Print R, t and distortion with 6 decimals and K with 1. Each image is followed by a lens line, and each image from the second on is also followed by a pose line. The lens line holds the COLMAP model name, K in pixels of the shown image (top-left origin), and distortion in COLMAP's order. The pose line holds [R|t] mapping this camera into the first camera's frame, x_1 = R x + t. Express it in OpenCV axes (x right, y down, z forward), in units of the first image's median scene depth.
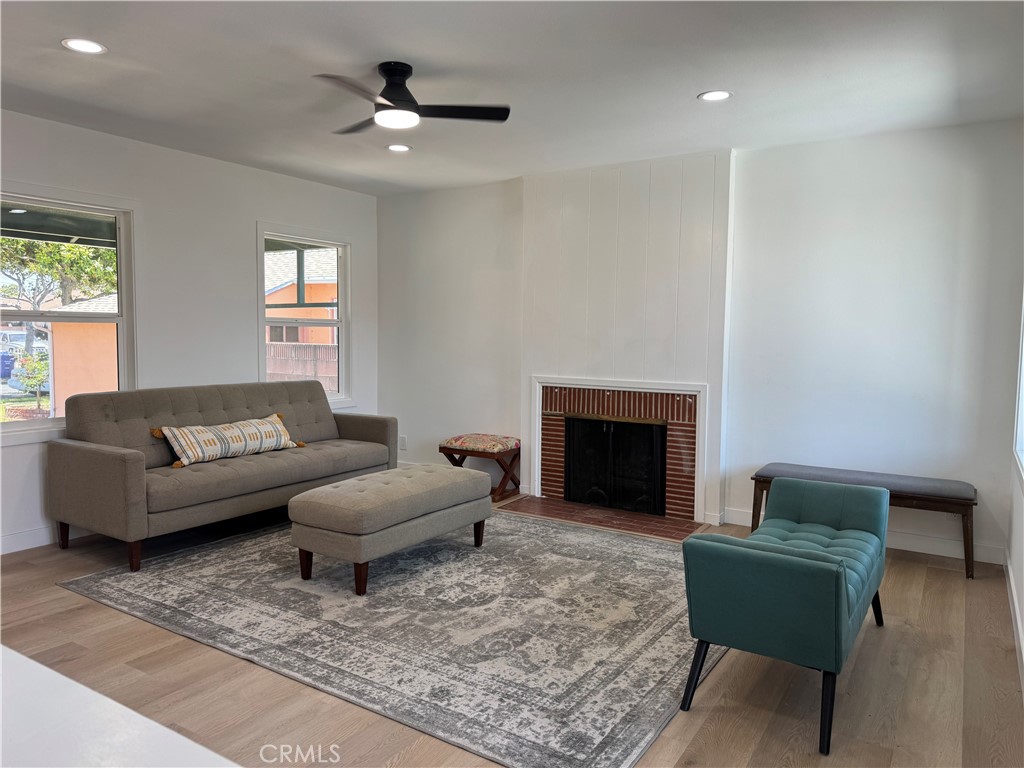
lens RADIAL K [[717.3, 0, 509.2], [0, 717.3, 385.6], [0, 0, 1]] dist [0.127030, -0.224930]
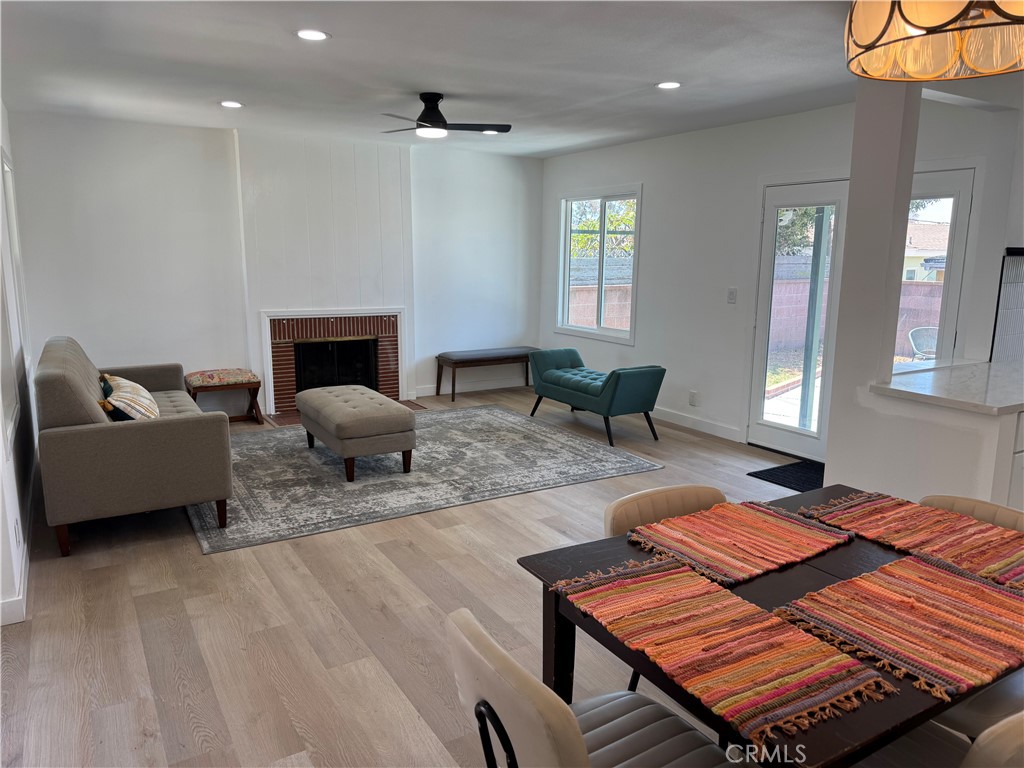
lens RADIAL K [[717.3, 0, 509.2], [0, 717.3, 385.6], [0, 0, 1]] dist [0.127030, -0.224930]
pose [[0.444341, -0.171250, 0.879337, -1.344911], [0.065003, 0.985135, 0.159007, -0.089853], [-0.893496, -0.013493, 0.448868, 0.201514]]
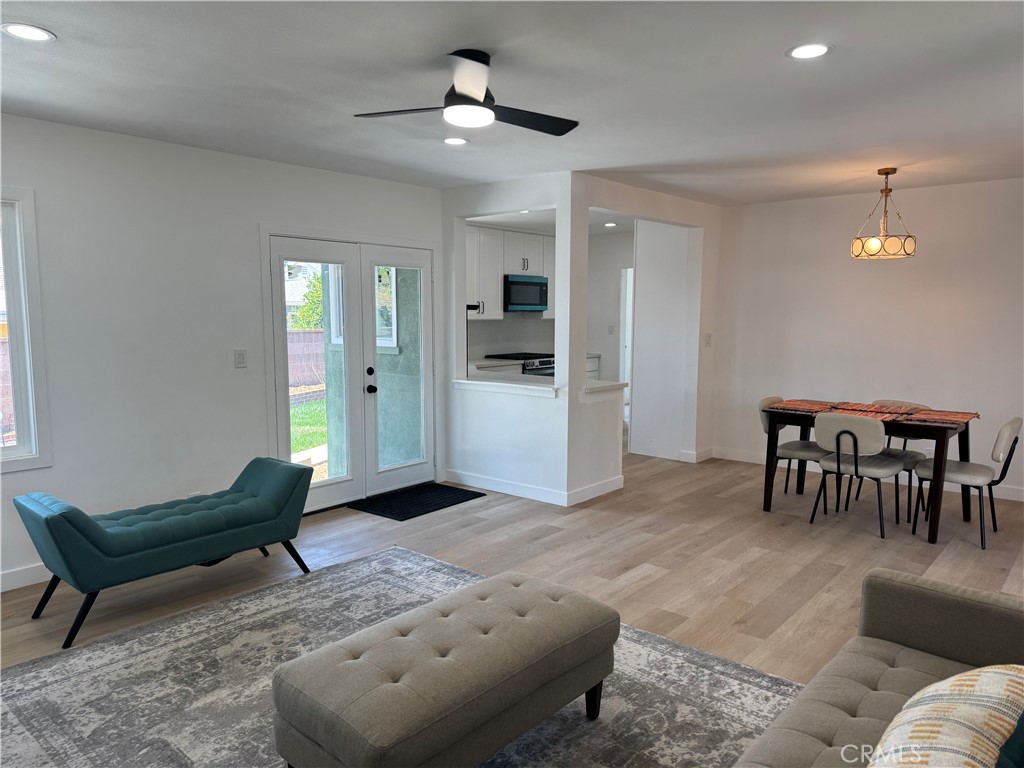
lens RADIAL K [[721.1, 0, 518.3], [0, 721.1, 388.1], [0, 0, 1]] dist [0.124353, -0.221151]
pose [[-0.990724, -0.025674, 0.133445, -0.319478], [-0.000245, 0.982326, 0.187178, -0.199871], [-0.135892, 0.185409, -0.973220, 1.787602]]
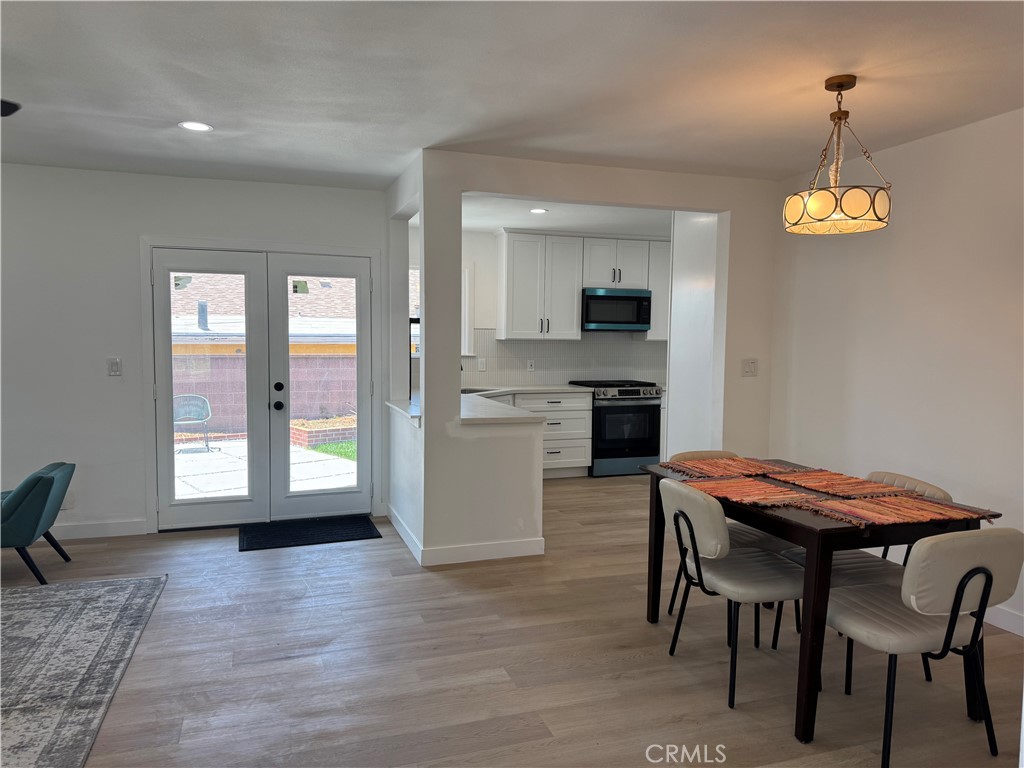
lens RADIAL K [[720.0, 0, 512.0], [0, 720.0, 384.0], [0, 0, 1]] dist [0.033468, -0.041767]
pose [[-0.781466, -0.056365, 0.621396, -1.105413], [0.032622, 0.990858, 0.130904, -0.122218], [-0.623094, 0.122568, -0.772484, 1.114666]]
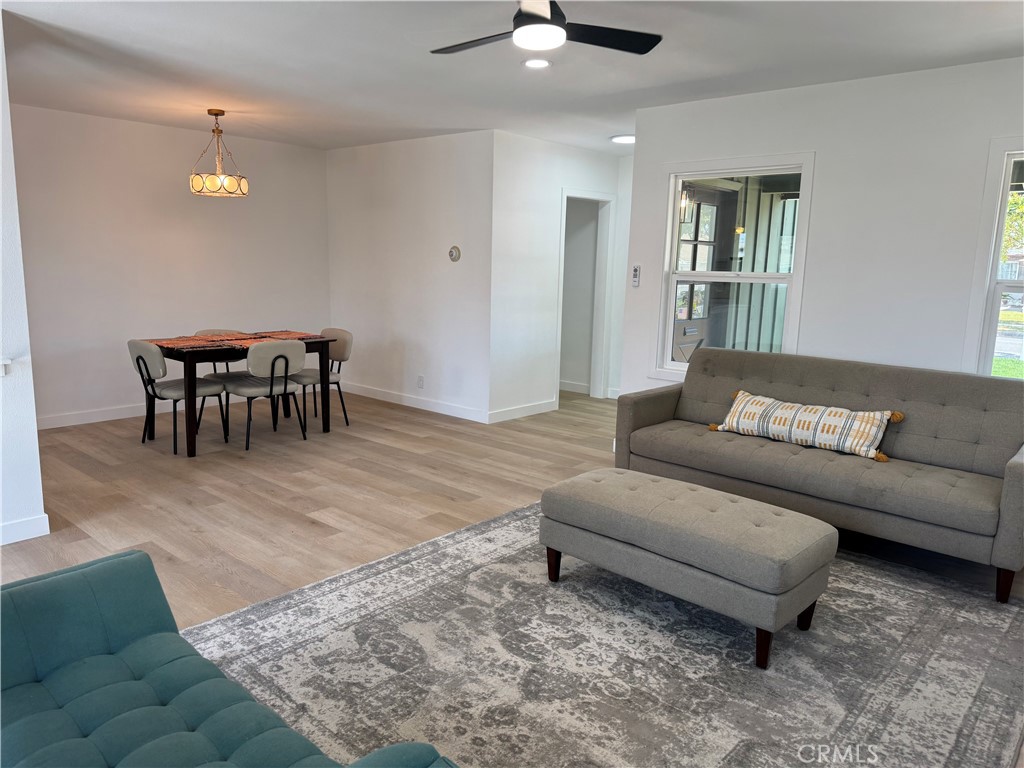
lens RADIAL K [[717.3, 0, 509.2], [0, 717.3, 385.6], [0, 0, 1]] dist [0.127030, -0.224930]
pose [[-0.153575, 0.157669, -0.975477, 0.681382], [-0.100515, 0.979575, 0.174156, -0.114256], [0.983011, 0.124796, -0.134590, 1.059811]]
